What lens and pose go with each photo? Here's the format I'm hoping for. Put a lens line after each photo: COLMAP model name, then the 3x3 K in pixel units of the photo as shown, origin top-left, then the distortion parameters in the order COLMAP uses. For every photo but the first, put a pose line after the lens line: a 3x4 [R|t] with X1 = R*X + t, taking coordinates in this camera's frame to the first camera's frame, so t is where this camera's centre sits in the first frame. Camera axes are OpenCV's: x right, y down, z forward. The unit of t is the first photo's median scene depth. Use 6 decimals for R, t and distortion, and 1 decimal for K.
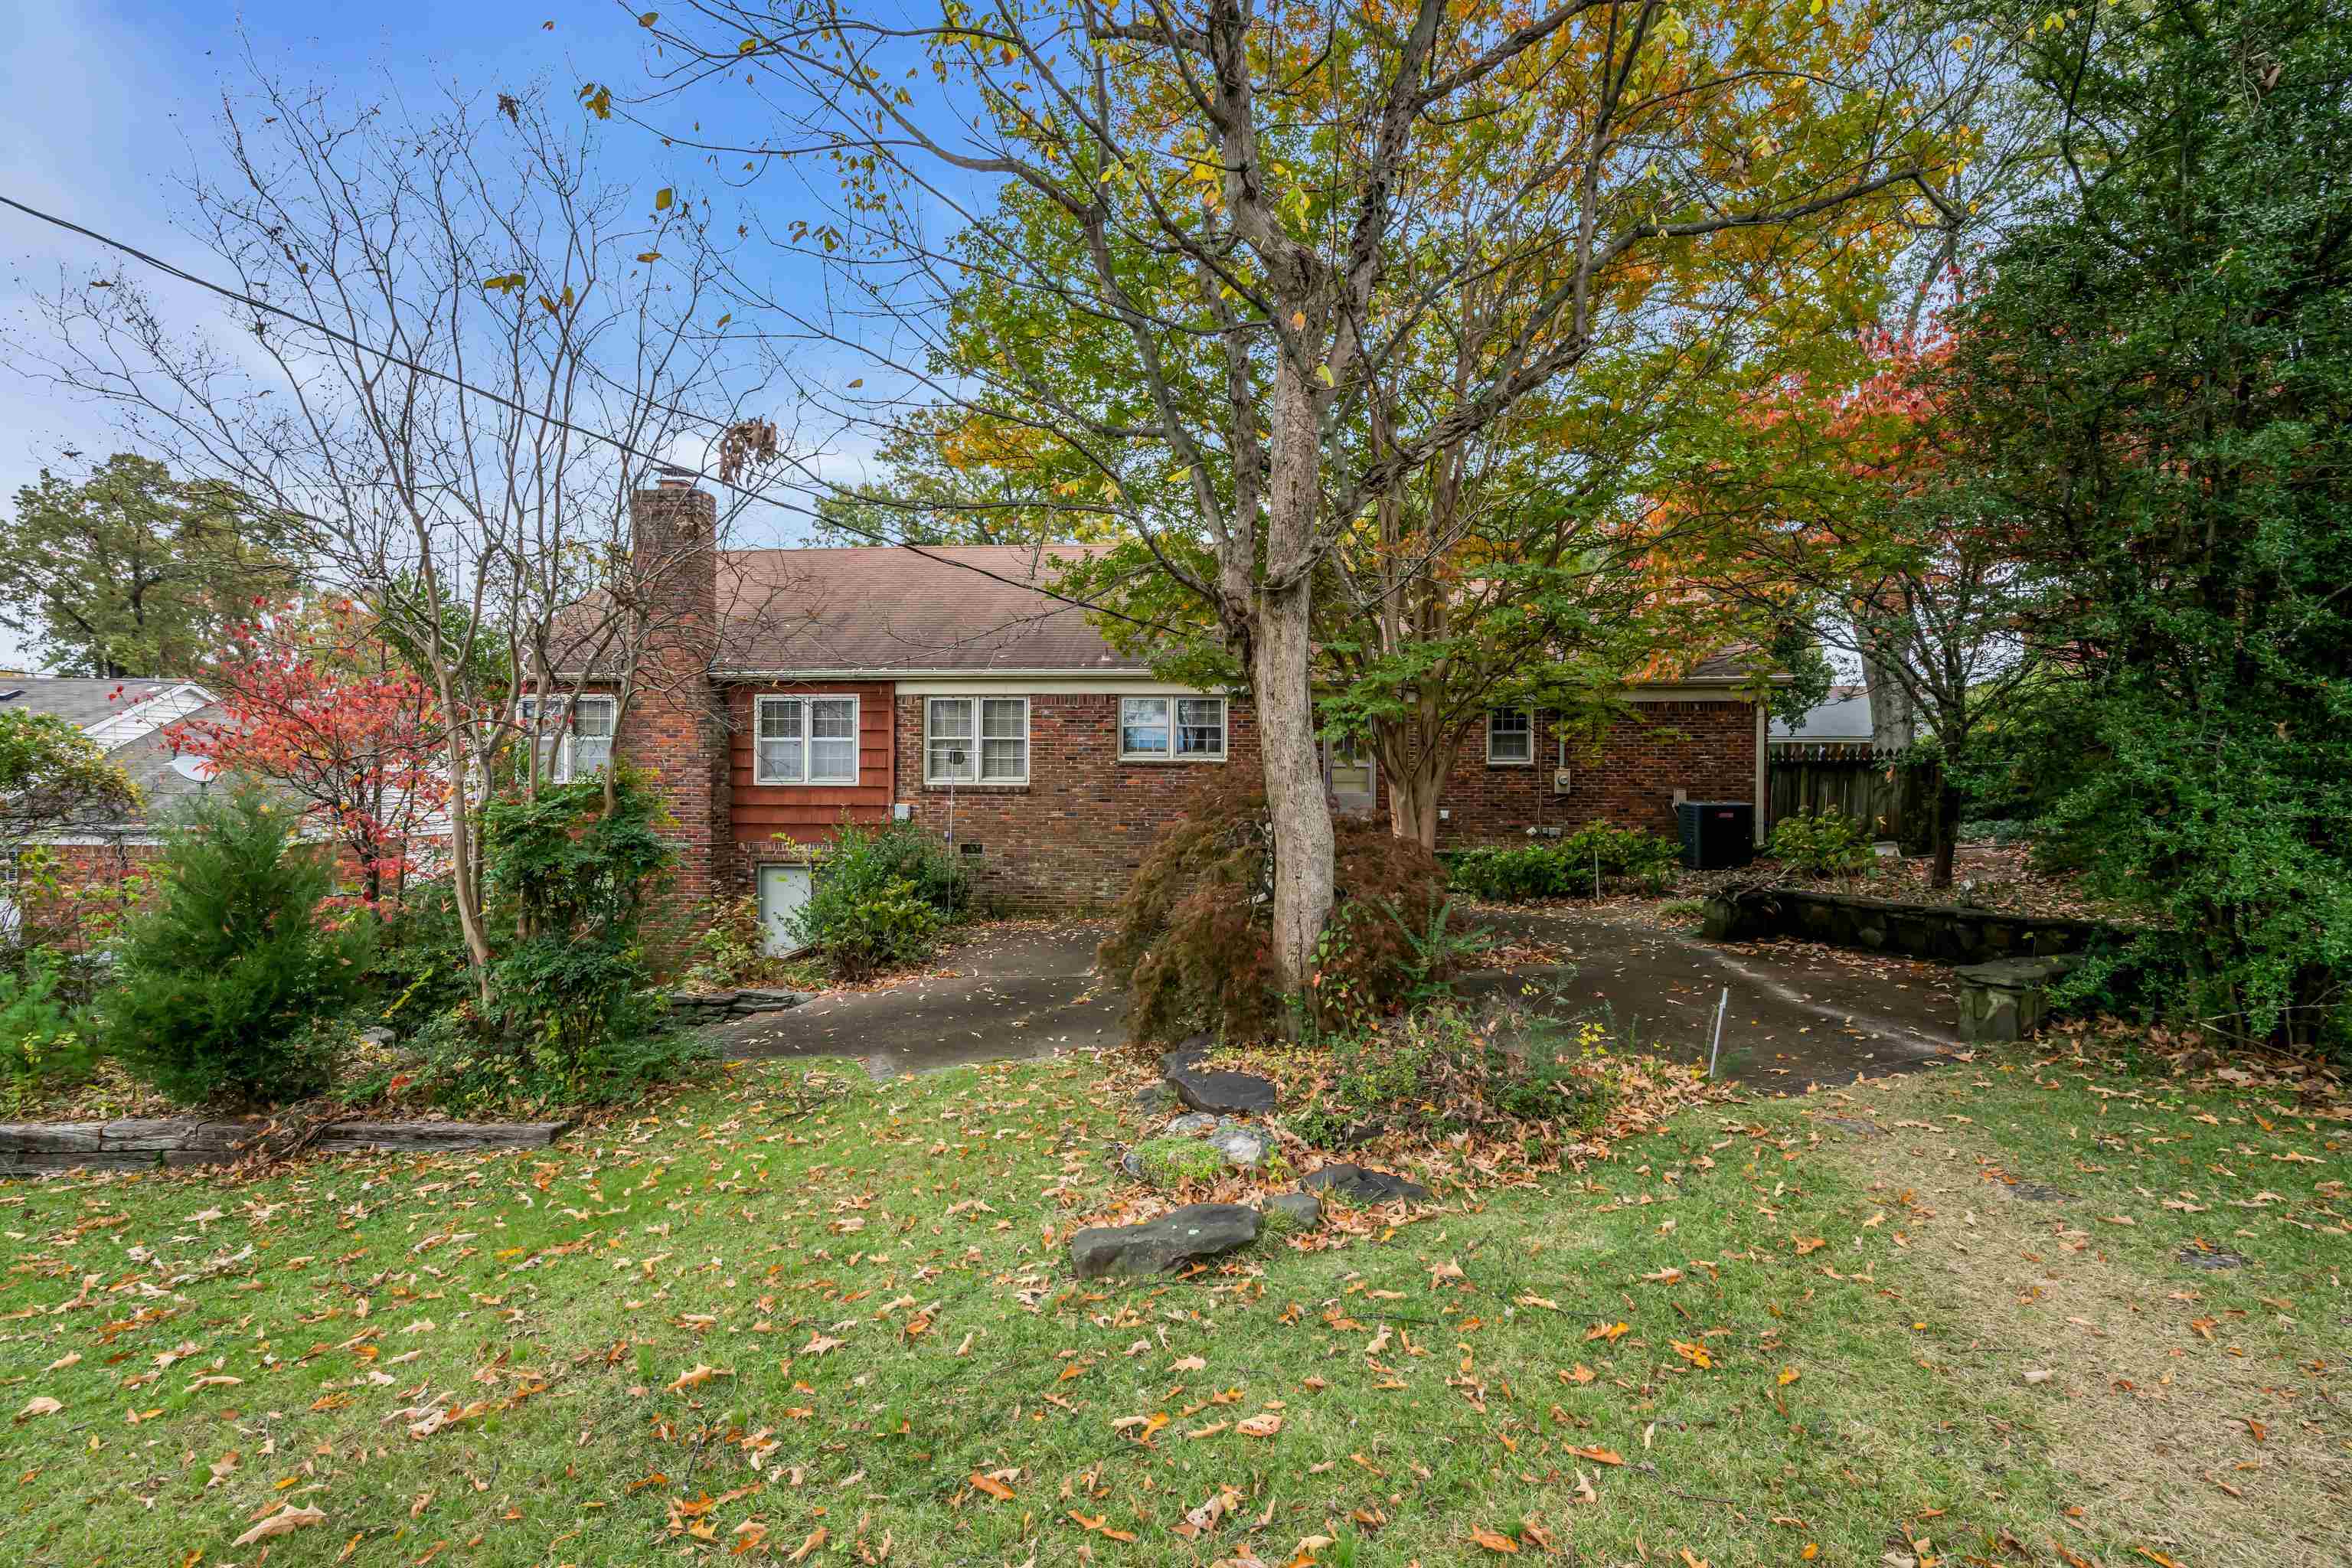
lens RADIAL K [[1047.1, 0, 1177.6], [0, 1047.1, 782.8], [0, 0, 1]] dist [0.005798, -0.000336]
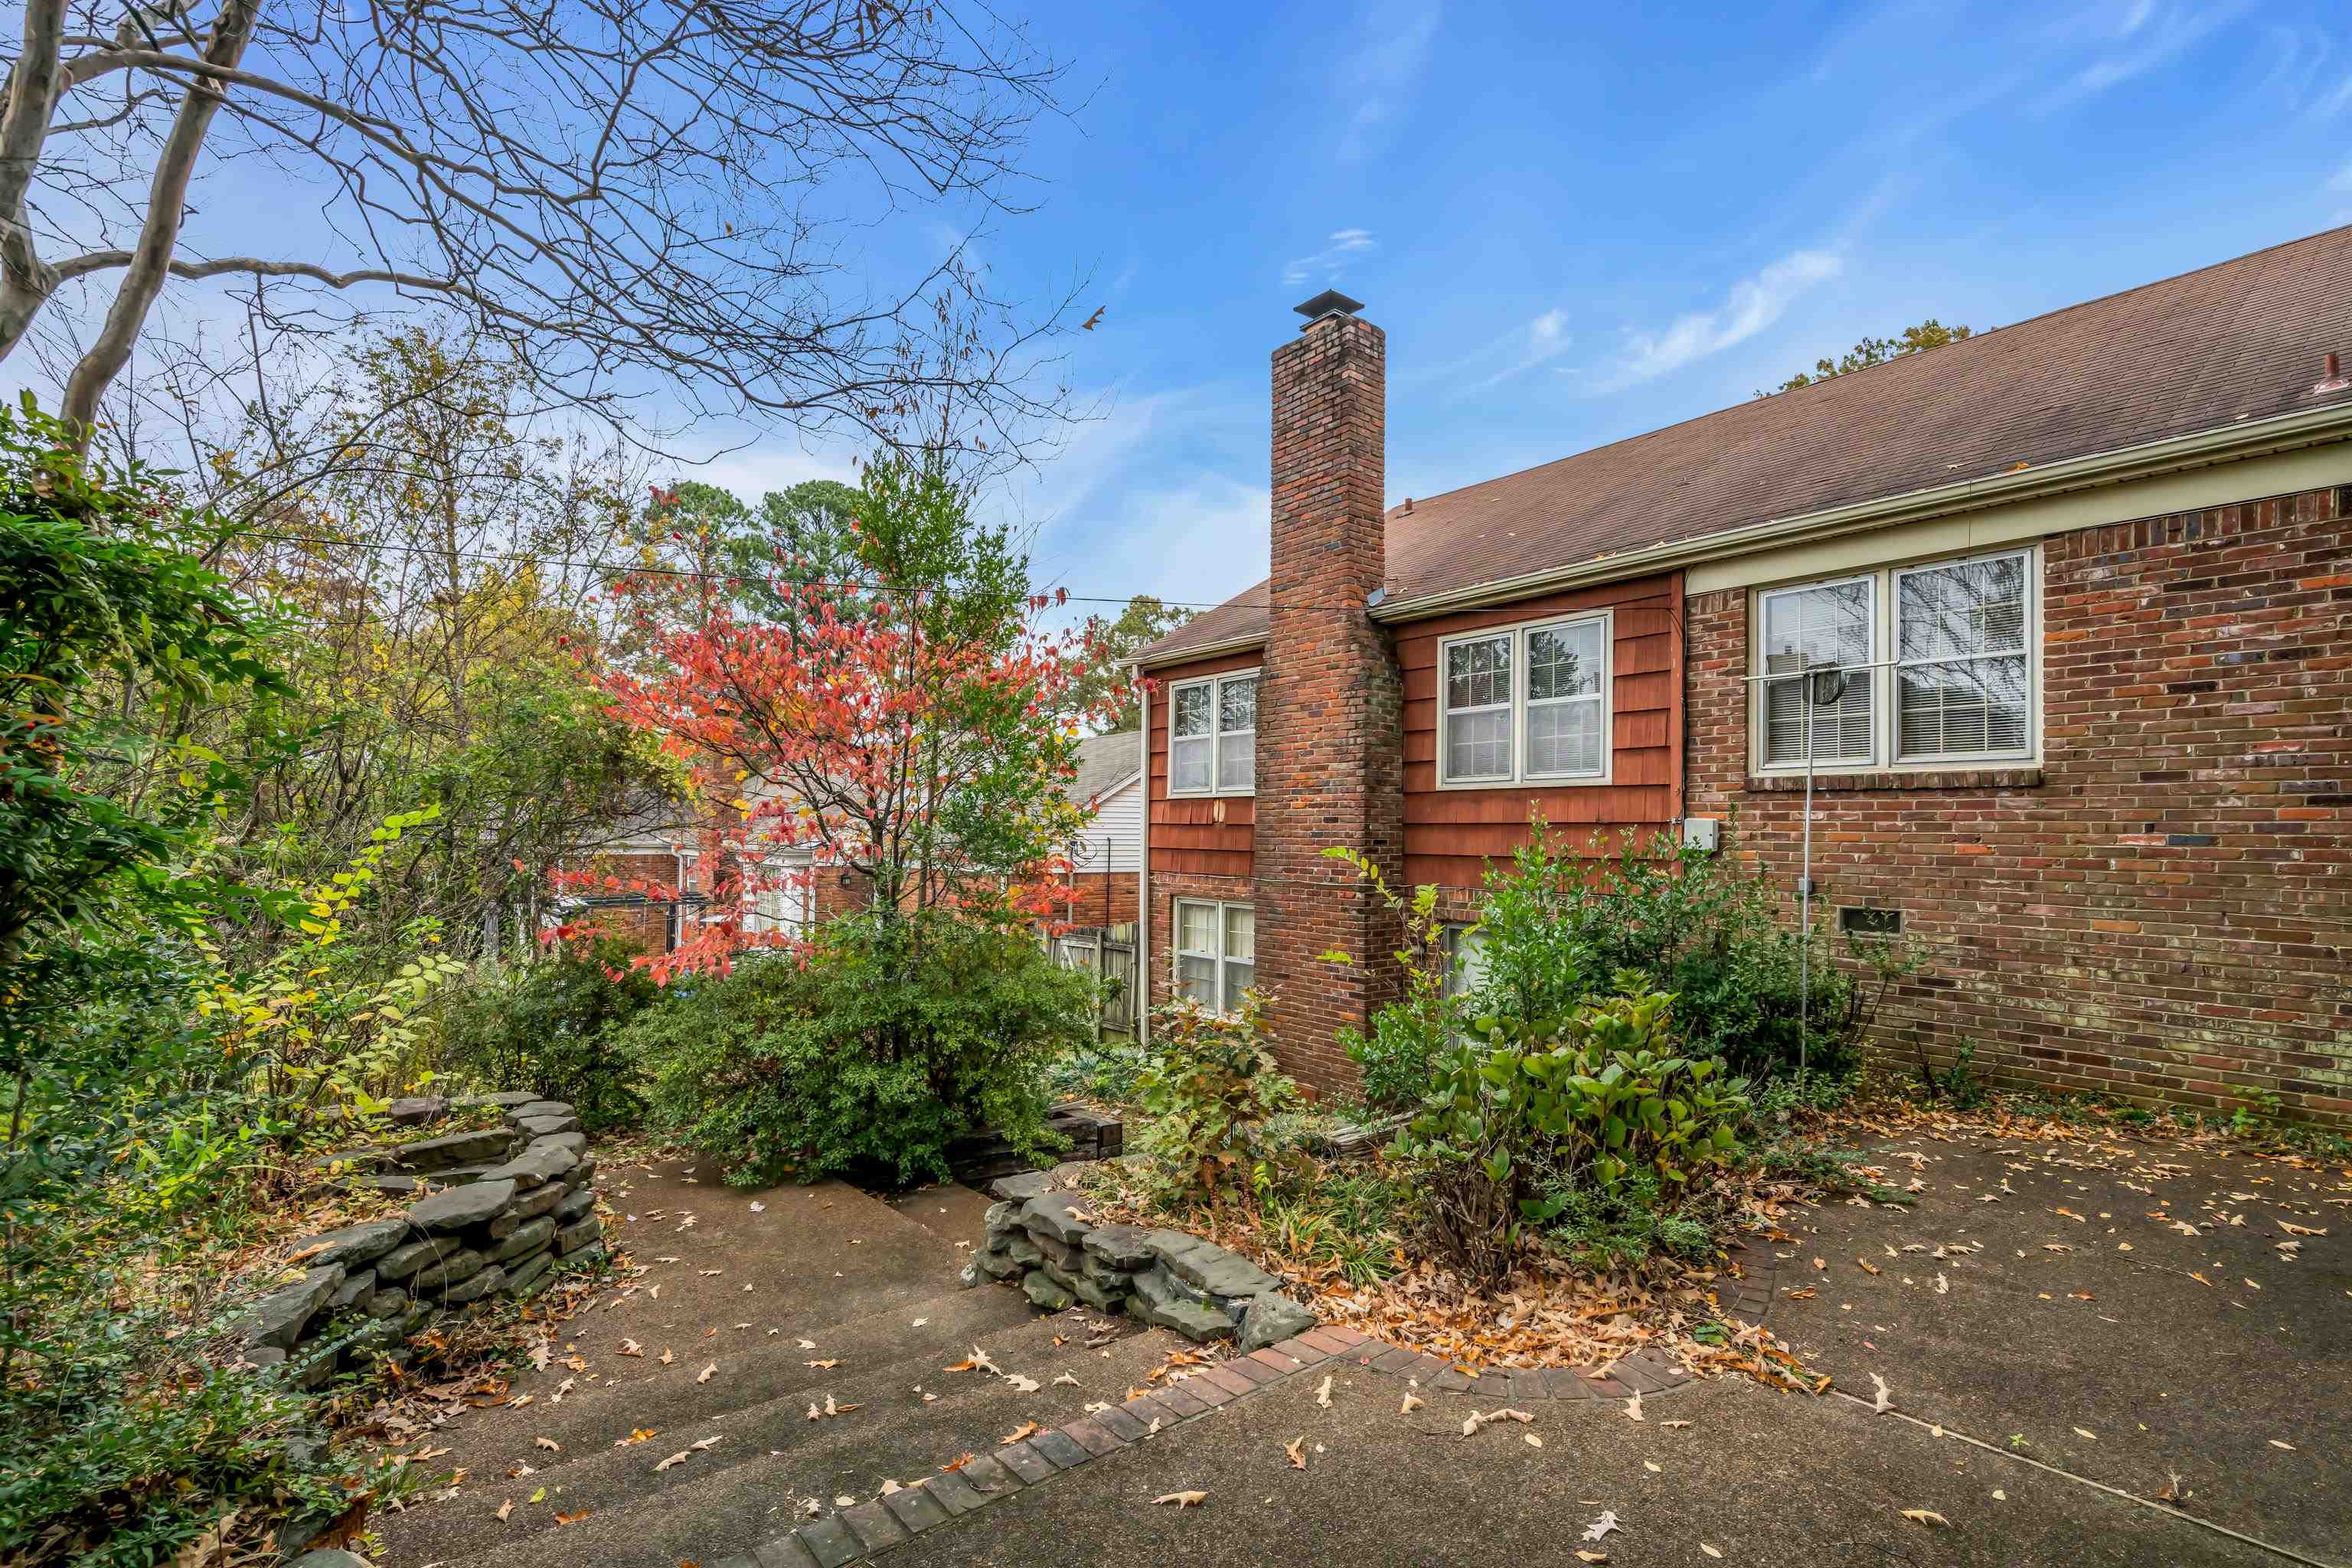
lens RADIAL K [[1047.1, 0, 1165.0], [0, 1047.1, 817.3], [0, 0, 1]] dist [0.005798, -0.000336]
pose [[0.698238, -0.009851, -0.715798, -0.089807], [-0.012231, 0.999595, -0.025688, 0.035318], [0.715762, 0.026691, 0.697834, 0.489216]]
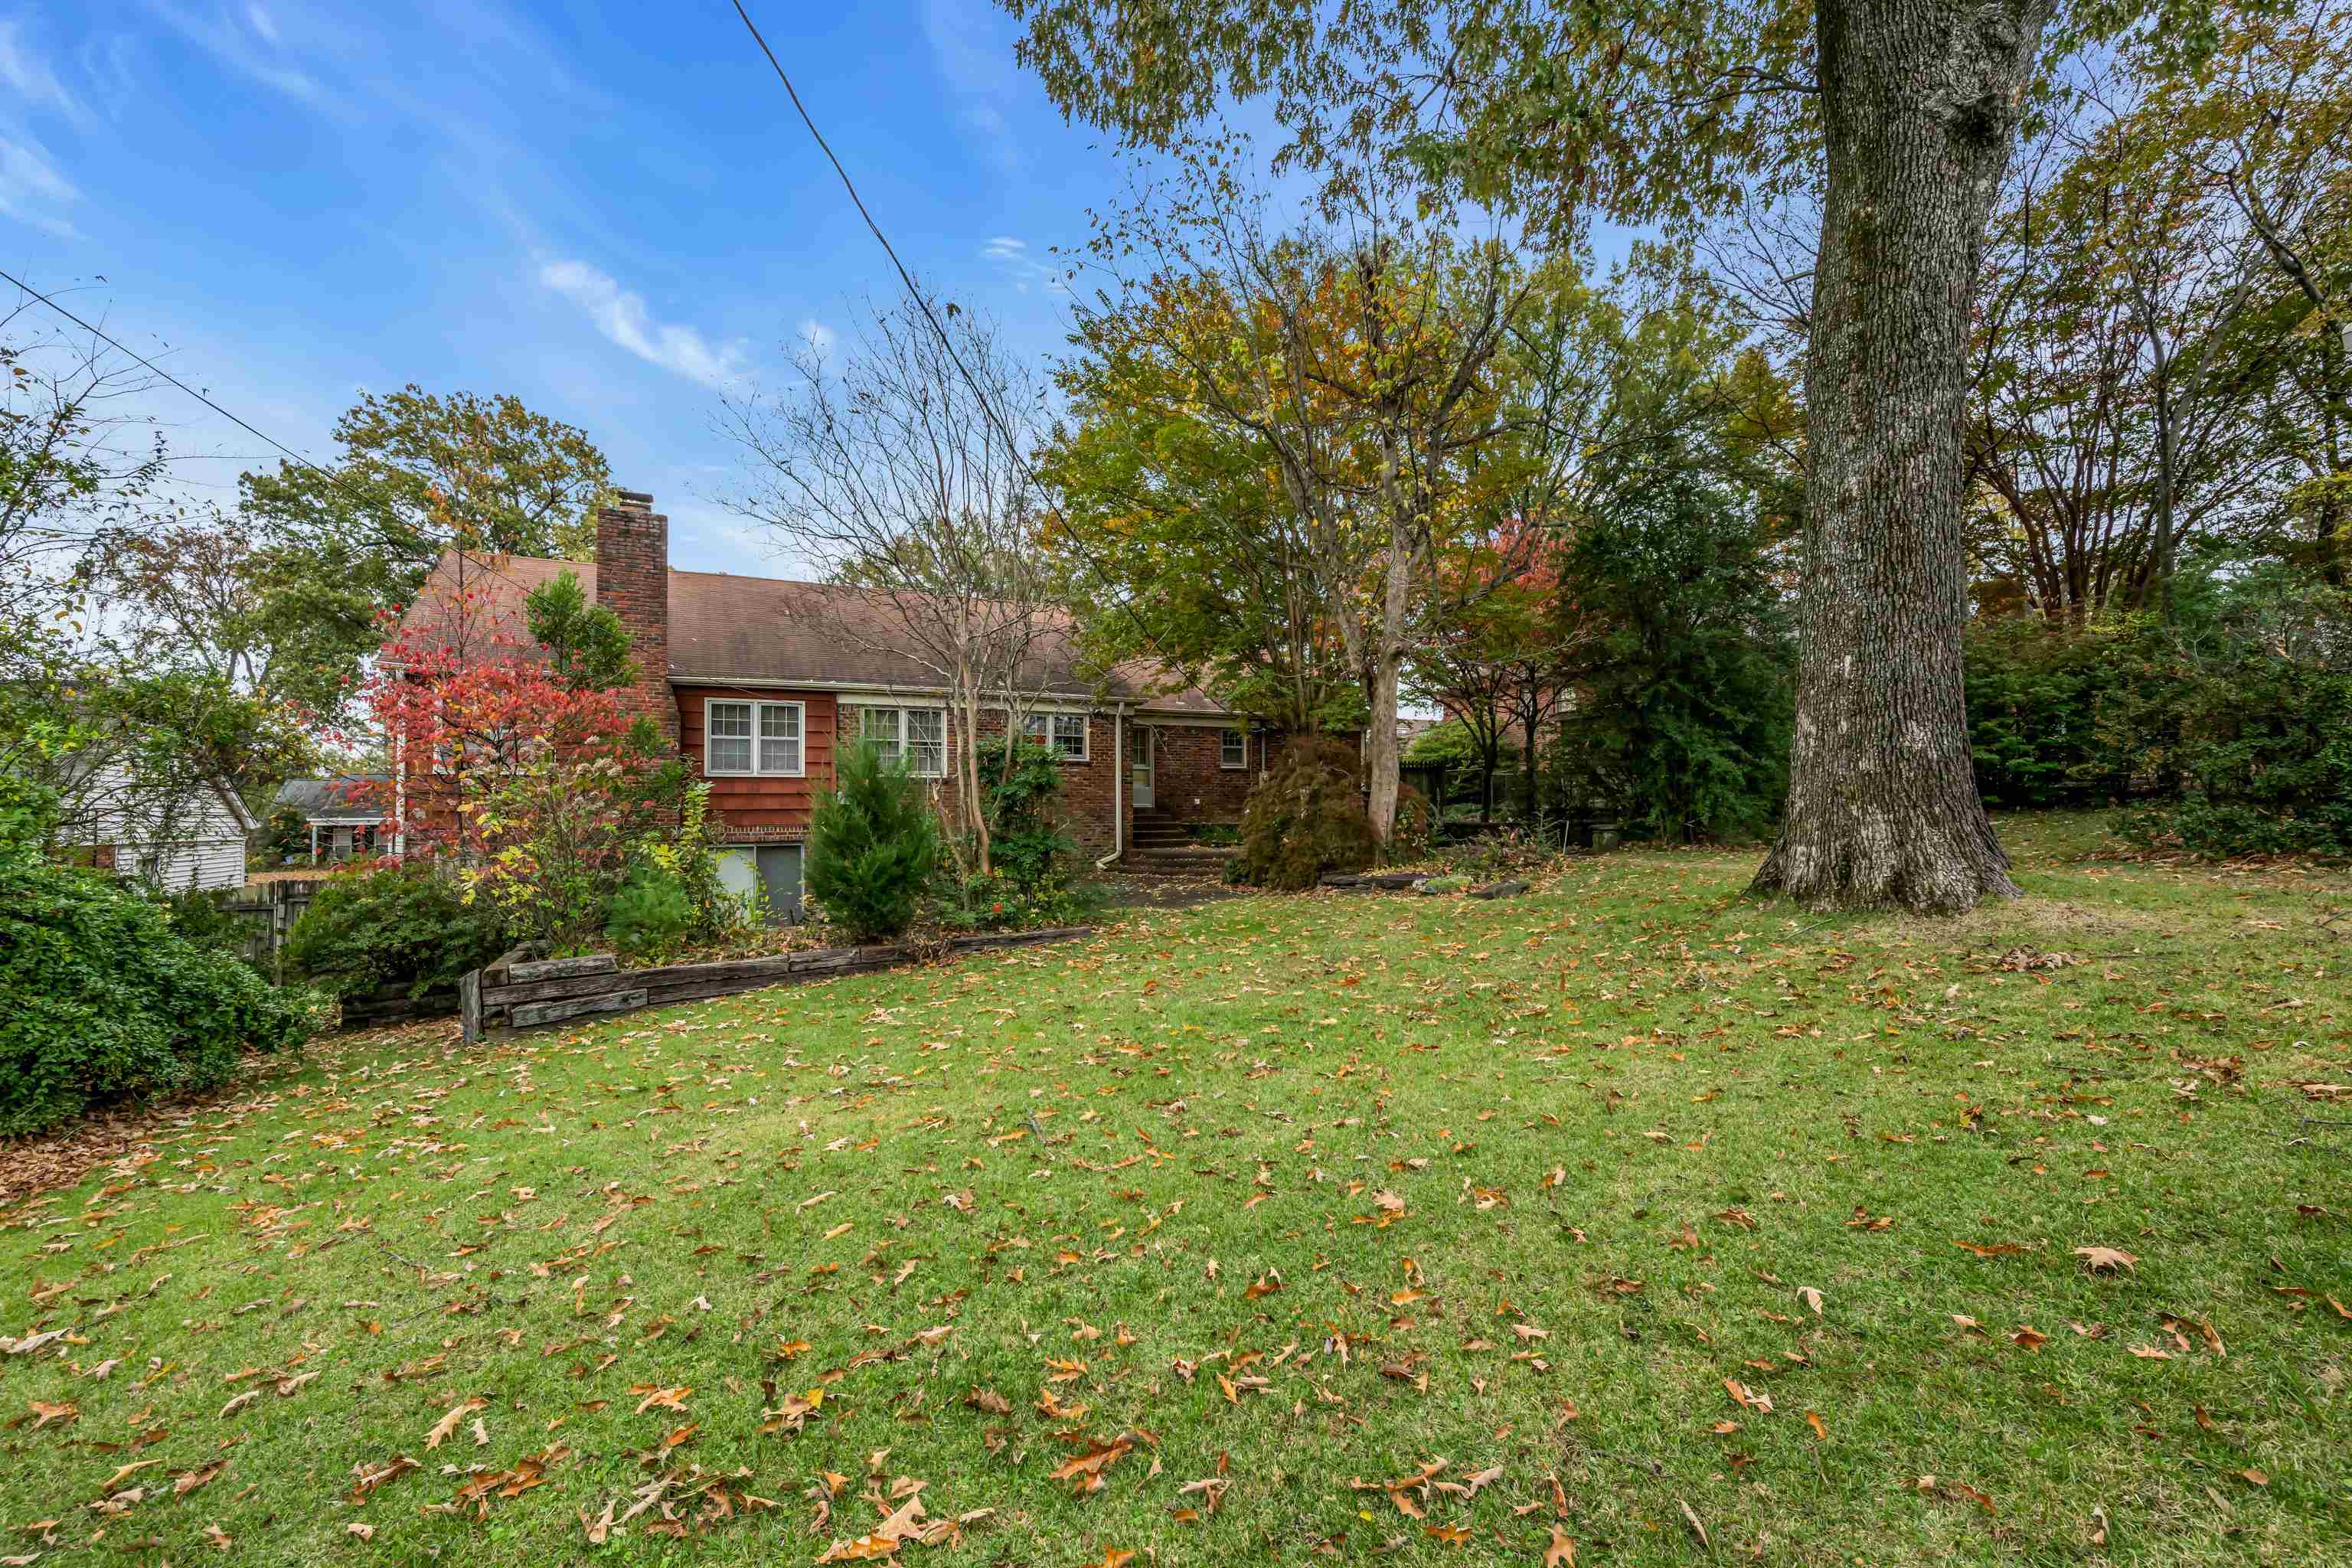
lens RADIAL K [[1047.1, 0, 1188.2], [0, 1047.1, 793.4], [0, 0, 1]] dist [0.005798, -0.000336]
pose [[0.853575, -0.000439, 0.520969, -0.563250], [0.014277, 0.999644, -0.022550, 0.055992], [-0.520774, 0.026686, 0.853278, -0.265017]]
